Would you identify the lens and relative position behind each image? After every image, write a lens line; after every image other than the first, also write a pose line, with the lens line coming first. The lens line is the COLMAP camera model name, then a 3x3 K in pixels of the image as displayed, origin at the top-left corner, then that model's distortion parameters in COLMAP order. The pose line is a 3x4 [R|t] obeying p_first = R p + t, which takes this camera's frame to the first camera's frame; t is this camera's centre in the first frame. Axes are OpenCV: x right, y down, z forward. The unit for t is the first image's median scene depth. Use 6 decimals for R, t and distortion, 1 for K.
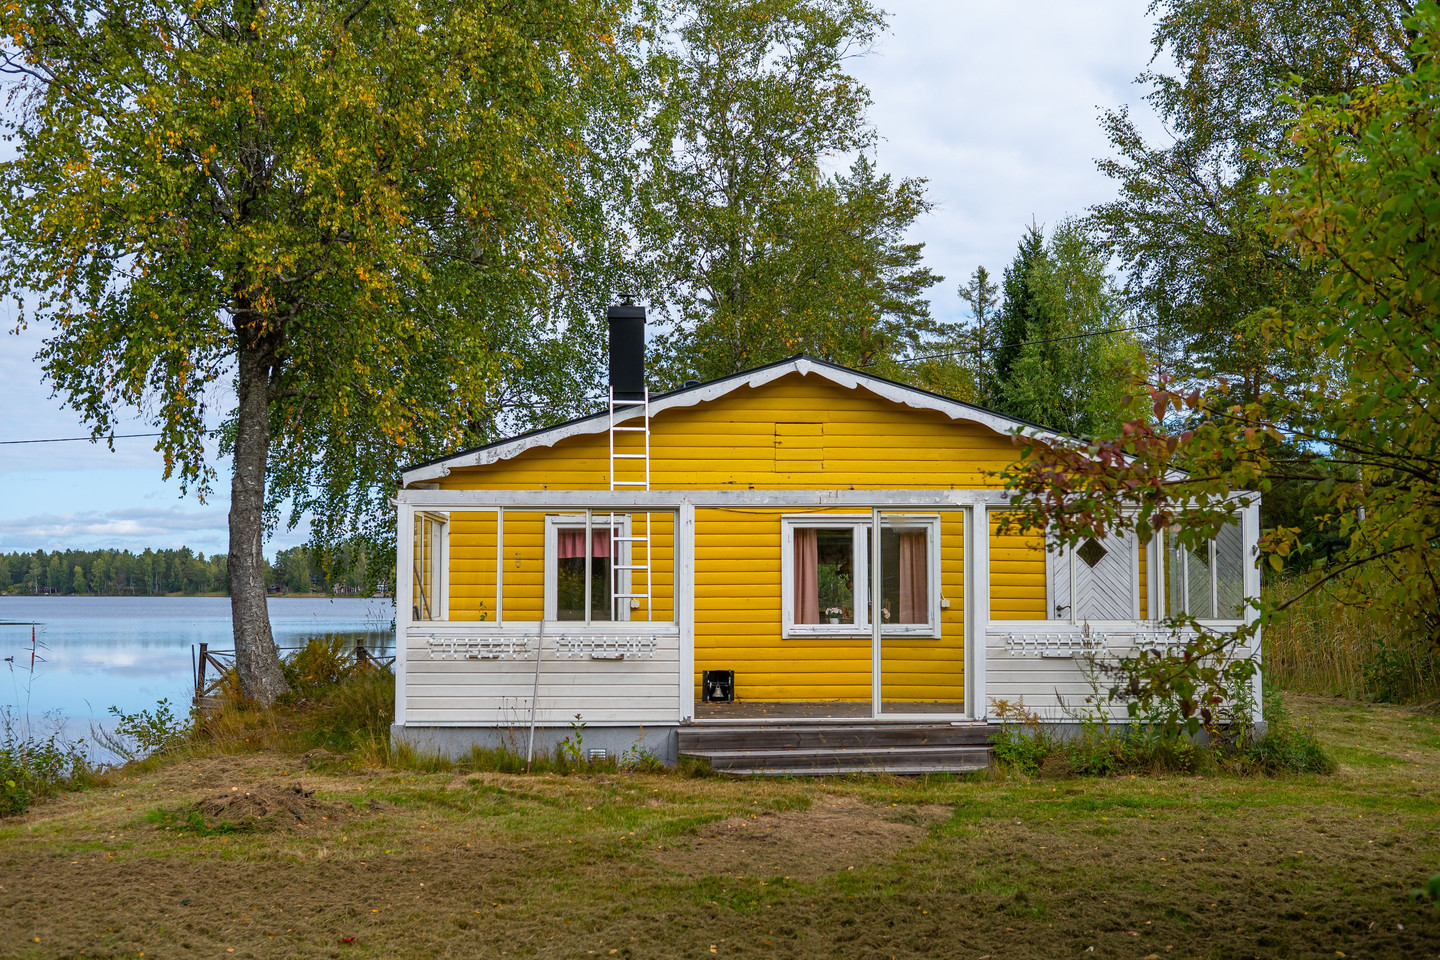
lens RADIAL K [[1671.4, 0, 720.0], [0, 1671.4, 480.0], [0, 0, 1]] dist [-0.003946, -0.006117]
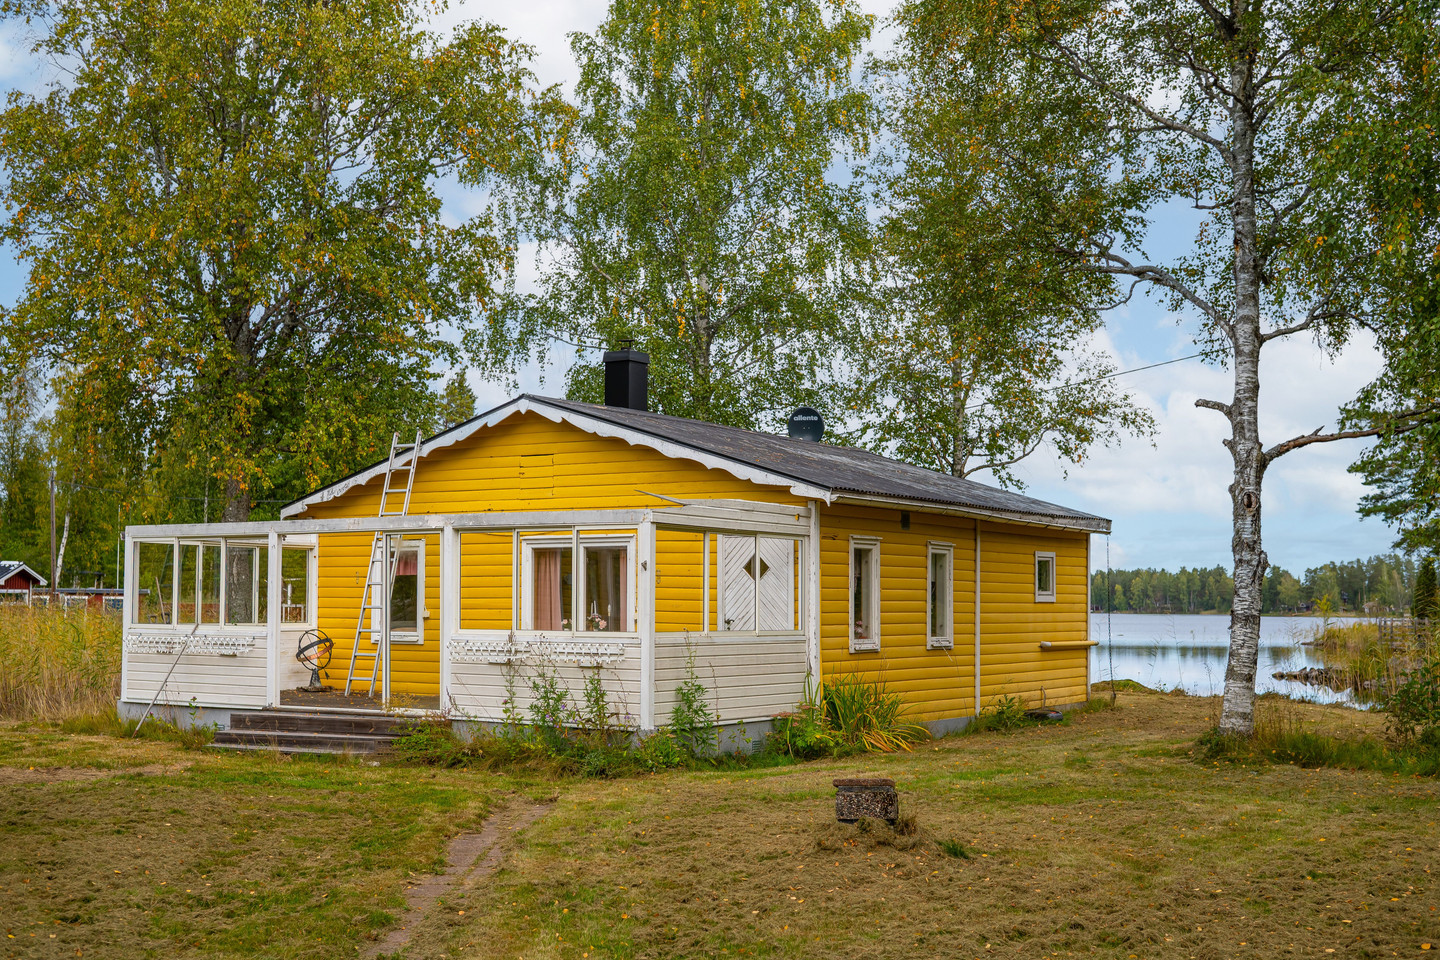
lens RADIAL K [[1670.9, 0, 721.8], [0, 1670.9, 587.7], [0, 0, 1]] dist [-0.008974, -0.018172]
pose [[0.825596, -0.001360, -0.564260, 0.930667], [0.031575, 0.998542, 0.043792, 0.011398], [0.563378, -0.053971, 0.824435, 0.161621]]
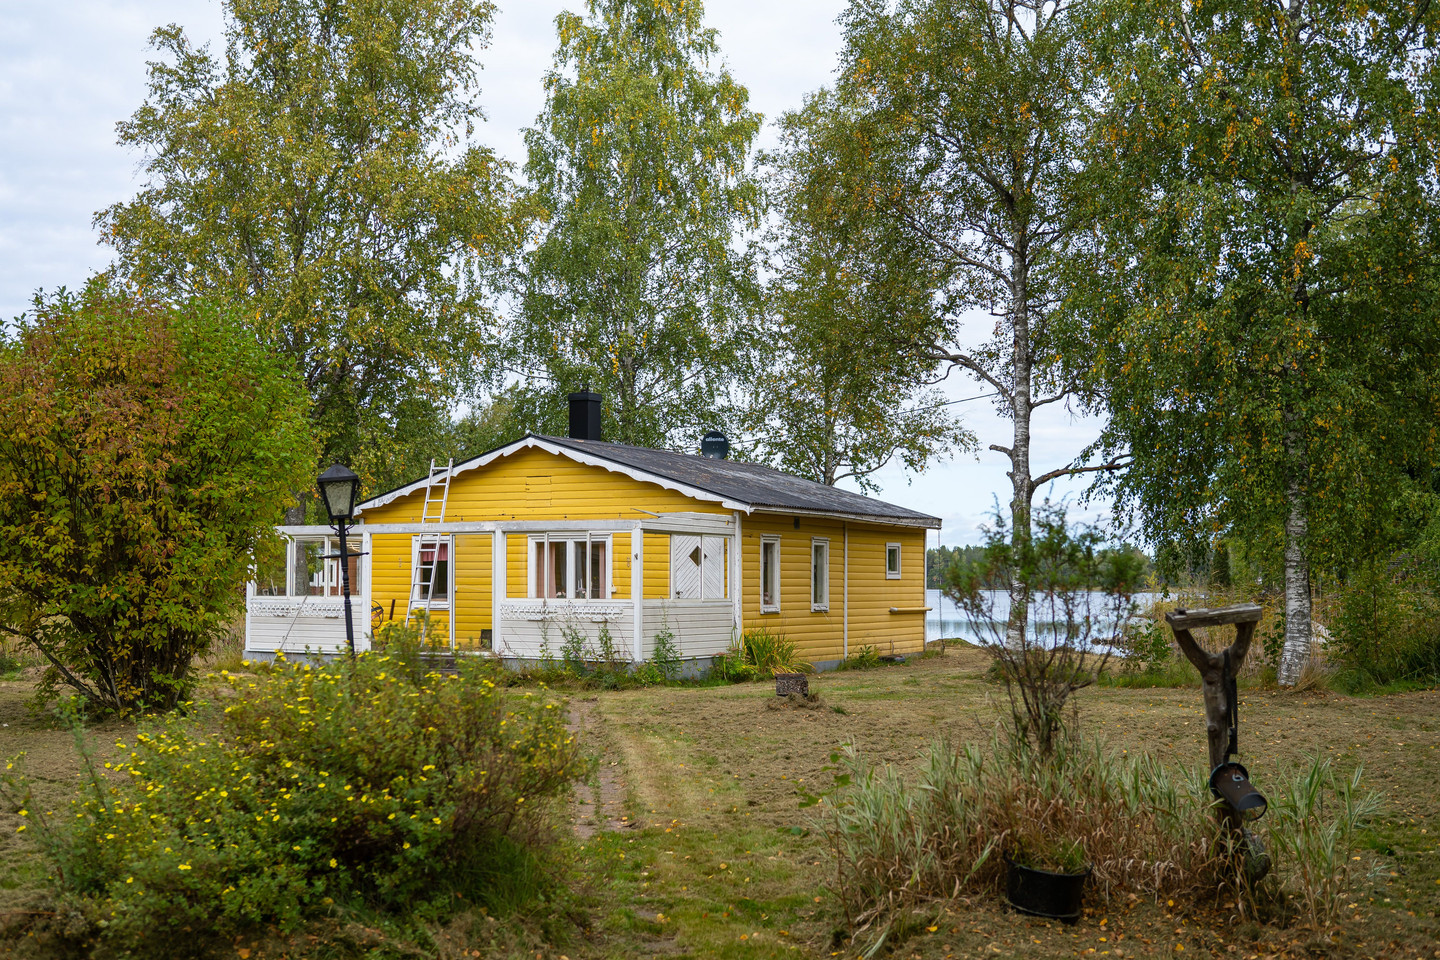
lens RADIAL K [[1670.9, 0, 721.8], [0, 1670.9, 587.7], [0, 0, 1]] dist [-0.008974, -0.018172]
pose [[0.869358, 0.004146, -0.494165, 1.174034], [0.029439, 0.997754, 0.060163, -0.022568], [0.493305, -0.066851, 0.867284, -0.366035]]
